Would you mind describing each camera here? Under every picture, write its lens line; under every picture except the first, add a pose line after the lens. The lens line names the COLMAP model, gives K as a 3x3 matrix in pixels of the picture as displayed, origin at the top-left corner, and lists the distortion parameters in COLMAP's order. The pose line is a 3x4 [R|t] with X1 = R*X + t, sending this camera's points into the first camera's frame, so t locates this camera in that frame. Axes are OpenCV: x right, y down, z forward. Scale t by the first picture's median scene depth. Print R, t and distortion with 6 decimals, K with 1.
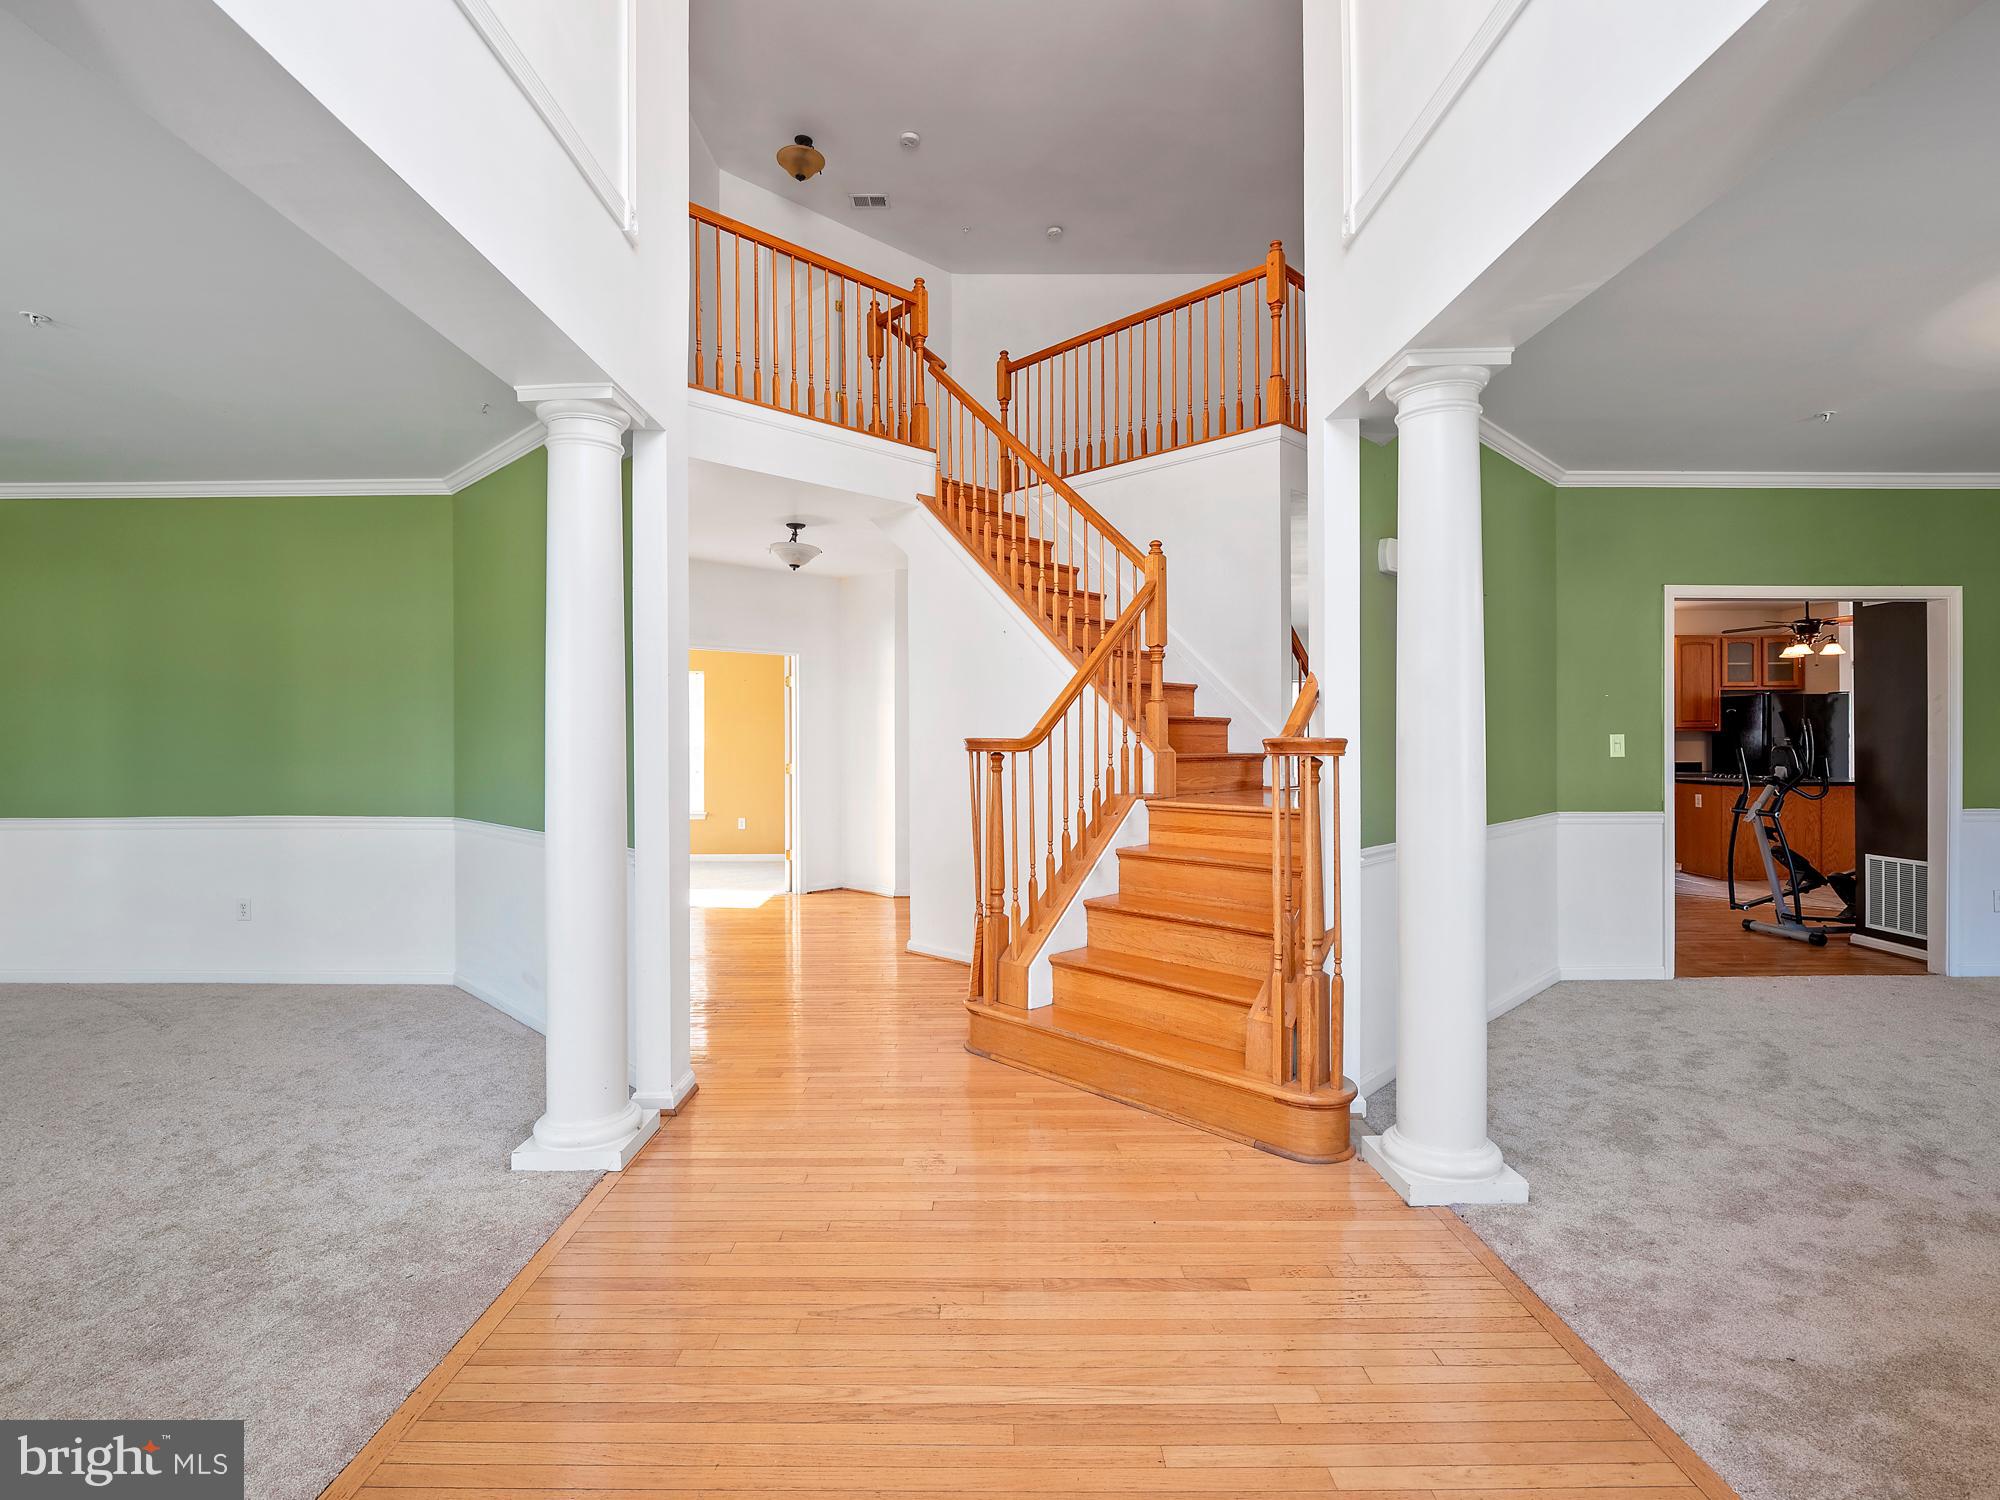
lens RADIAL K [[997.7, 0, 989.5], [0, 997.7, 751.5], [0, 0, 1]] dist [-0.003976, -0.000388]
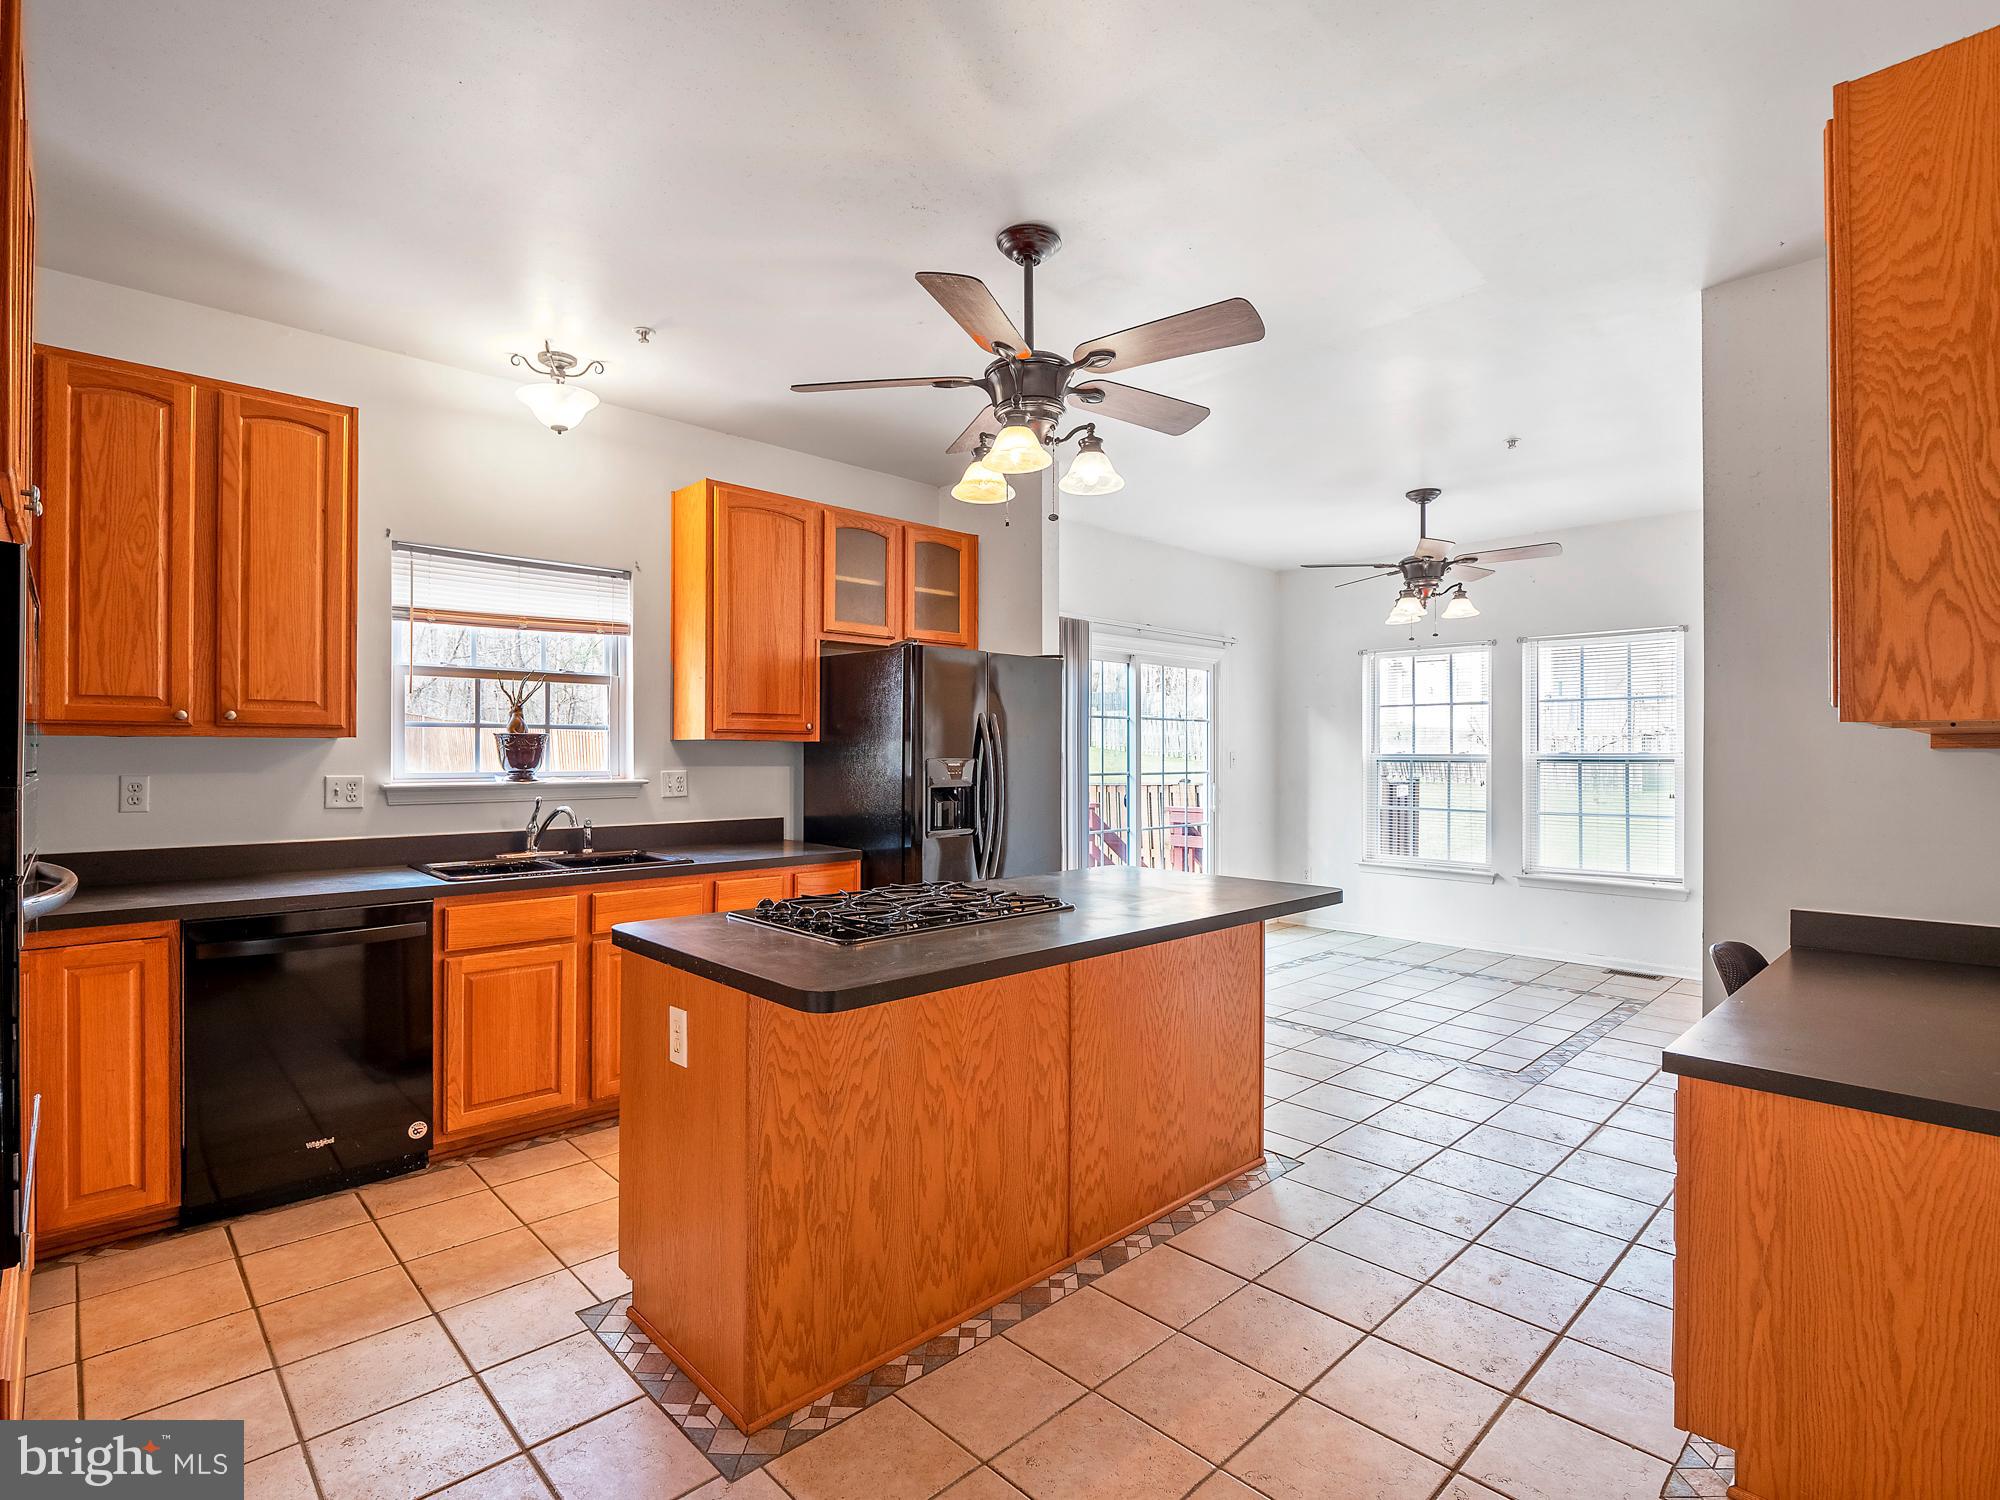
lens RADIAL K [[983.3, 0, 991.3], [0, 983.3, 752.1], [0, 0, 1]] dist [-0.004796, -0.008245]
pose [[0.731233, 0.002976, 0.682121, 0.926173], [0.003727, 0.999958, -0.008358, -0.022726], [-0.682117, 0.008654, 0.731192, 1.193995]]
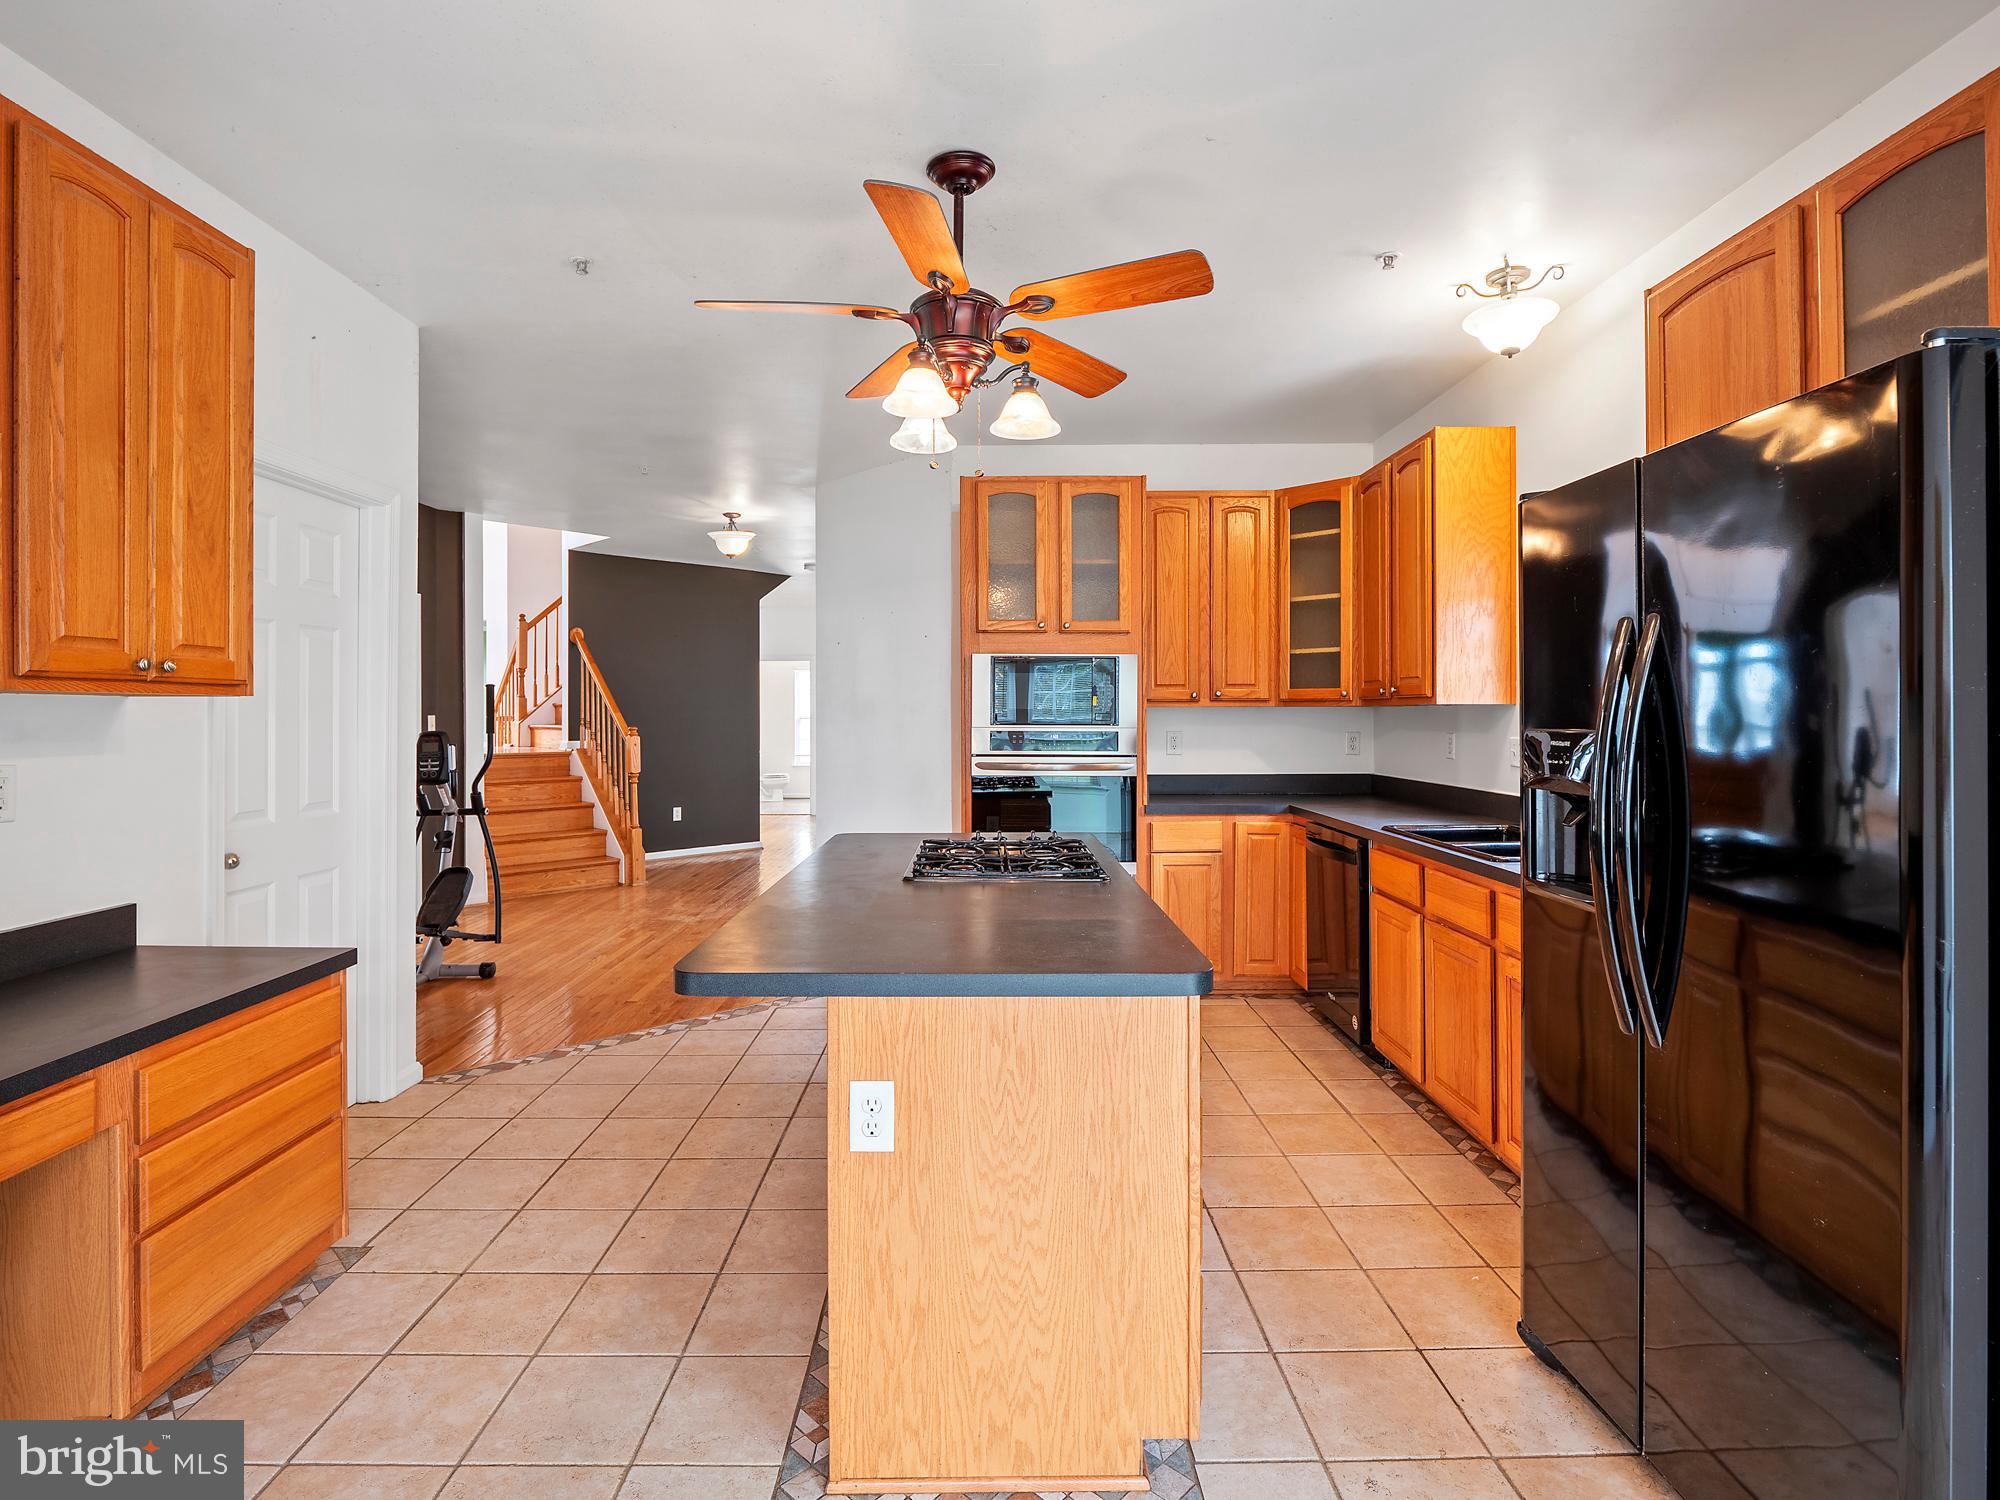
lens RADIAL K [[992.7, 0, 987.0], [0, 992.7, 714.3], [0, 0, 1]] dist [-0.007837, -0.001078]
pose [[-0.005691, 0.000482, -0.999984, 1.658305], [-0.005709, 0.999984, 0.000514, -0.028347], [0.999968, 0.005712, -0.005688, 1.521215]]
